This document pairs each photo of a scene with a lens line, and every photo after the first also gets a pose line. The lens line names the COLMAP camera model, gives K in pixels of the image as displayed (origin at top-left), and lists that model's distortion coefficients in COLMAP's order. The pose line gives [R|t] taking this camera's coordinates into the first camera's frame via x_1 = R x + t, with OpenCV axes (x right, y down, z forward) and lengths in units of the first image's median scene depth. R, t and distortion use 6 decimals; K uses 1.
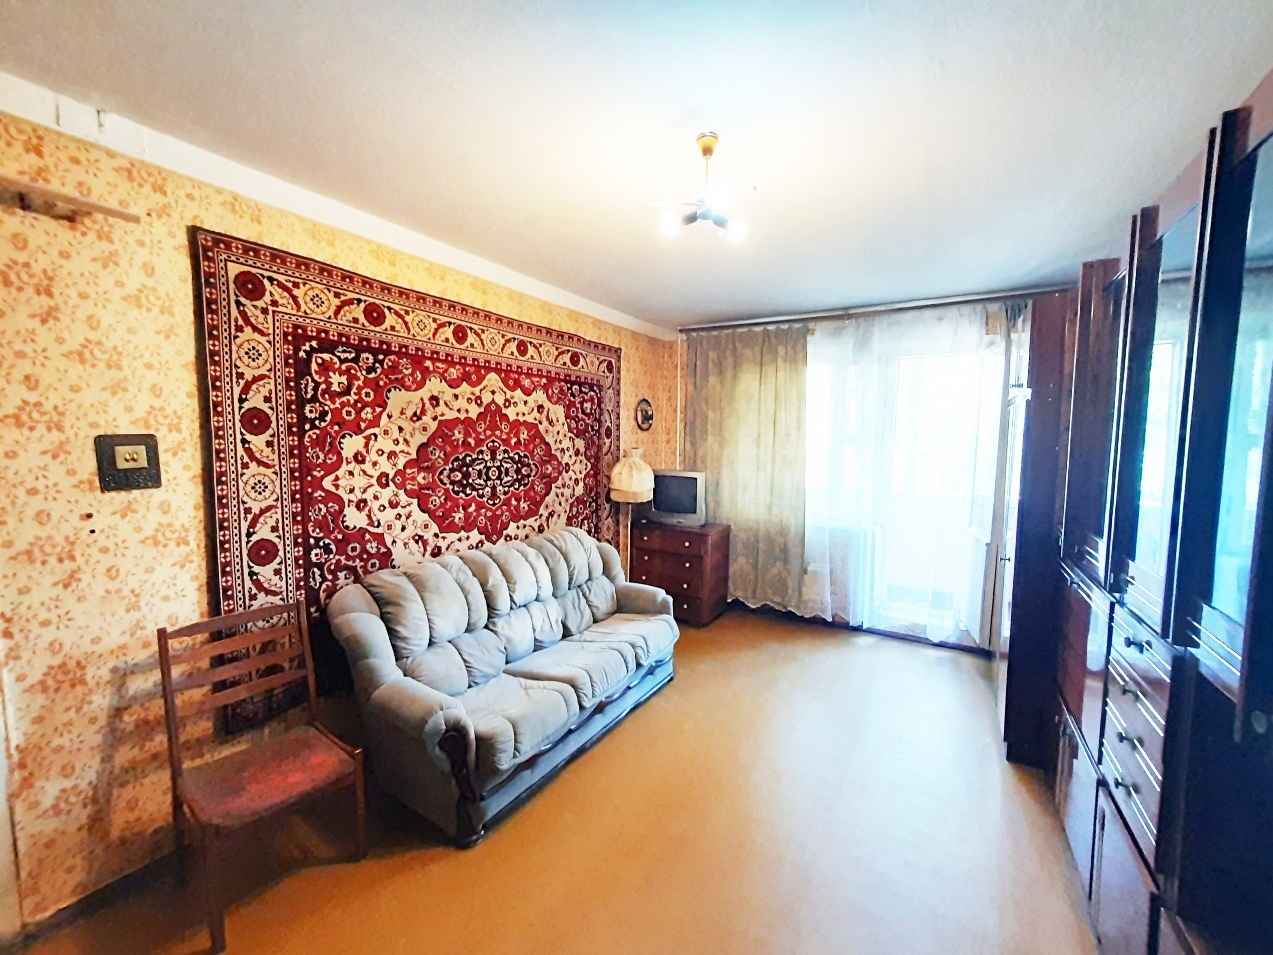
lens RADIAL K [[503.1, 0, 658.1], [0, 503.1, 480.1], [0, 0, 1]] dist [-0.000531, -0.000166]
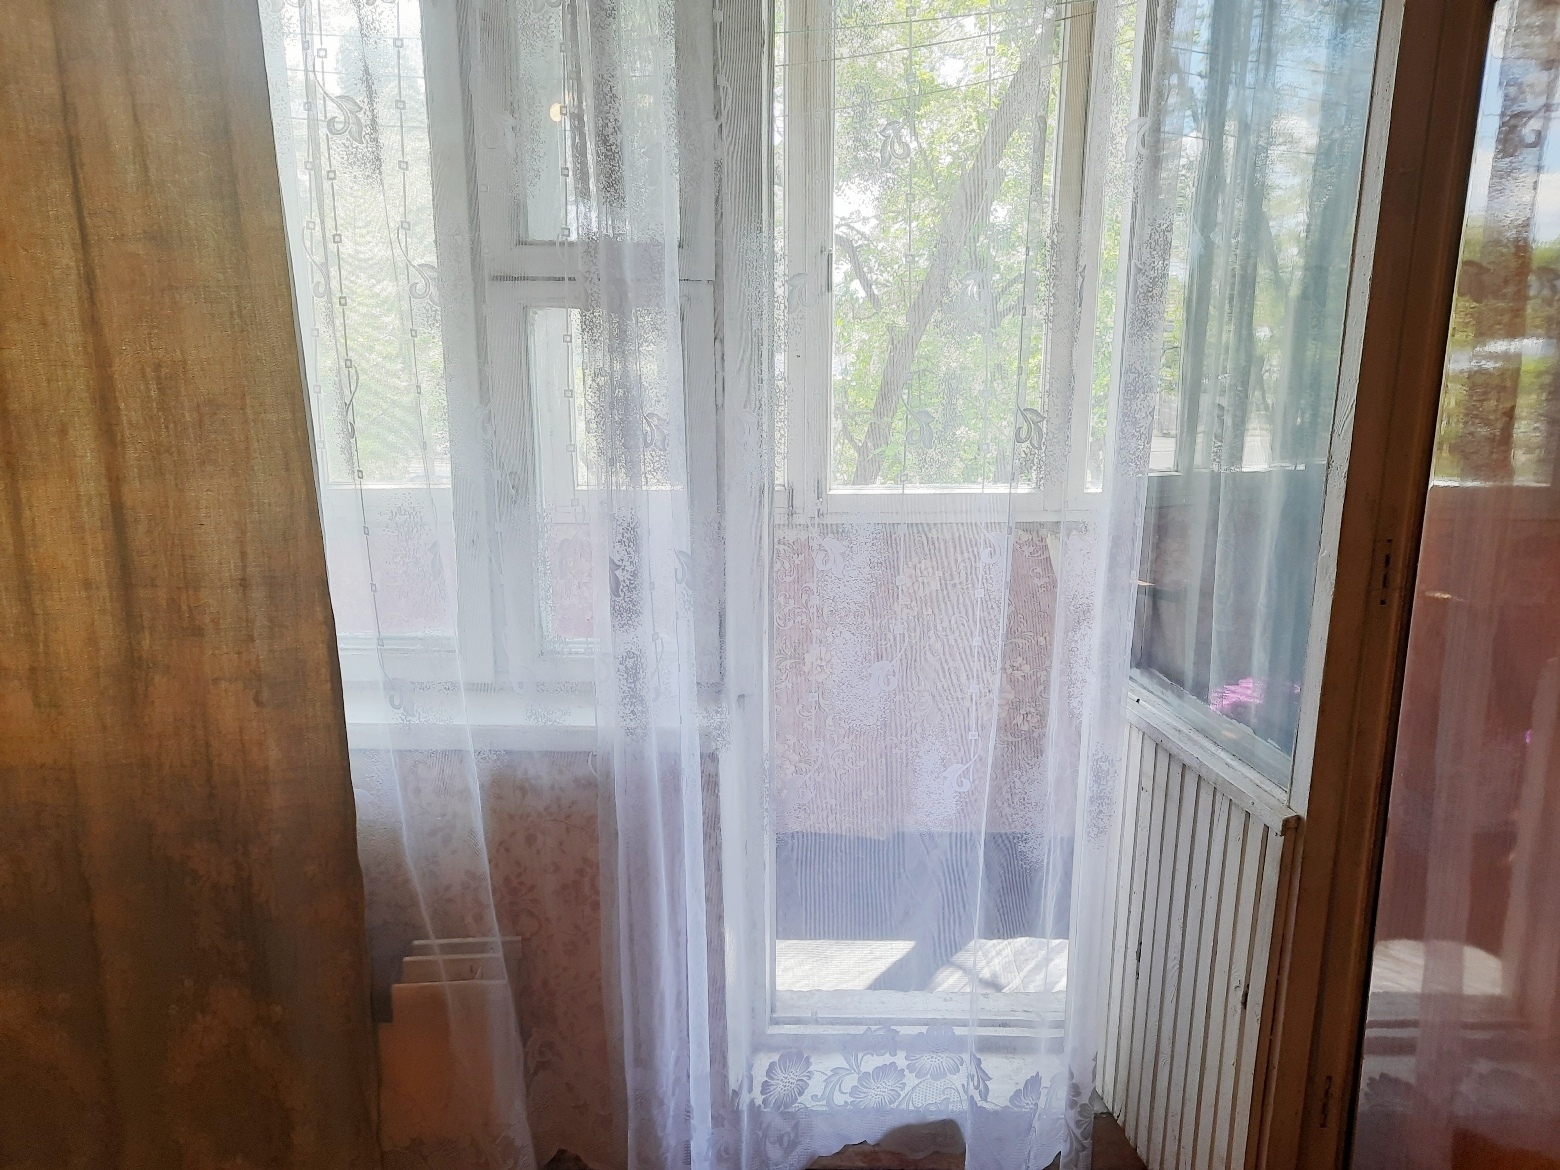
lens RADIAL K [[1128.6, 0, 782.4], [0, 1128.6, 599.6], [0, 0, 1]] dist [0.055471, -0.041198]
pose [[0.878662, -0.130967, 0.459131, 0.409038], [0.052346, 0.982270, 0.180015, -0.054218], [-0.474567, -0.134139, 0.869939, 0.959849]]
